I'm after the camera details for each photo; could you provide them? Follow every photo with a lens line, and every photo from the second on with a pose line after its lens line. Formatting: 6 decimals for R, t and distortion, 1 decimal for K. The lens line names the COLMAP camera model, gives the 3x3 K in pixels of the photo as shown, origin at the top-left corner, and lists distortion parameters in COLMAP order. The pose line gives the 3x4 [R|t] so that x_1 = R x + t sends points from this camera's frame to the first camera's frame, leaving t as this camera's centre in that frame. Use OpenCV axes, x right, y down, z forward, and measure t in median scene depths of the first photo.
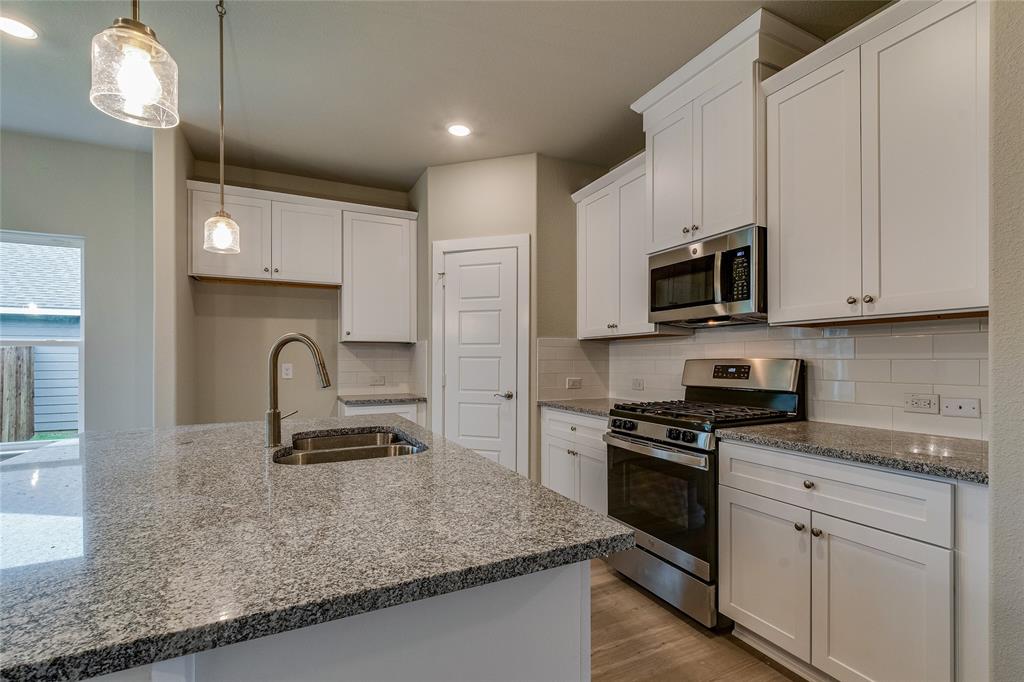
lens RADIAL K [[480.4, 0, 540.3], [0, 480.4, 359.4], [0, 0, 1]] dist [0.001672, -0.000231]
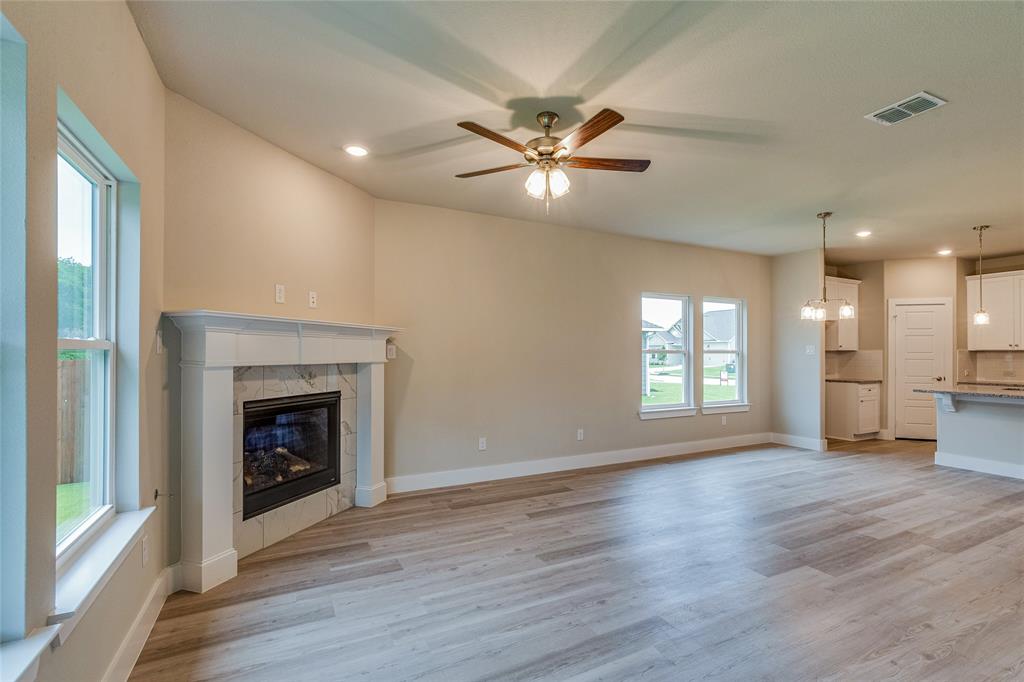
lens RADIAL K [[468.8, 0, 531.3], [0, 468.8, 350.3], [0, 0, 1]] dist [-0.002741, -0.000450]
pose [[0.999954, 0.004593, 0.008463, -1.760037], [-0.004549, 0.999976, -0.005158, -0.024585], [-0.008486, 0.005120, 0.999951, -0.908317]]
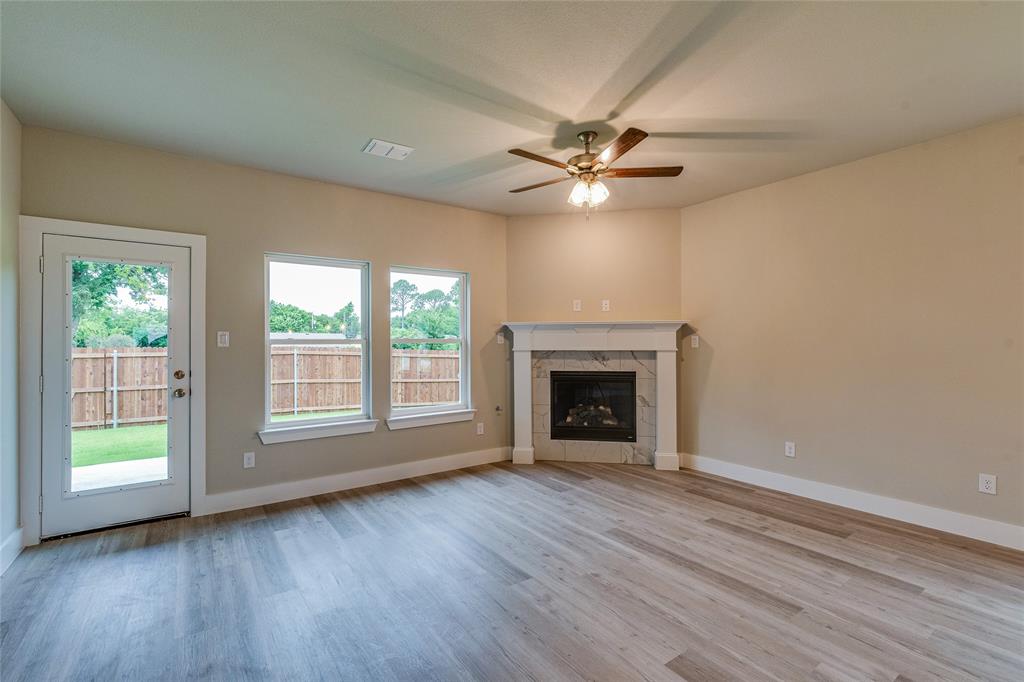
lens RADIAL K [[455.2, 0, 508.7], [0, 455.2, 339.1], [0, 0, 1]] dist [-0.000680, 0.000023]
pose [[0.132277, -0.007088, -0.991187, -0.896151], [0.004271, 0.999969, -0.006581, -0.025648], [0.991204, -0.003363, 0.132303, -0.396373]]
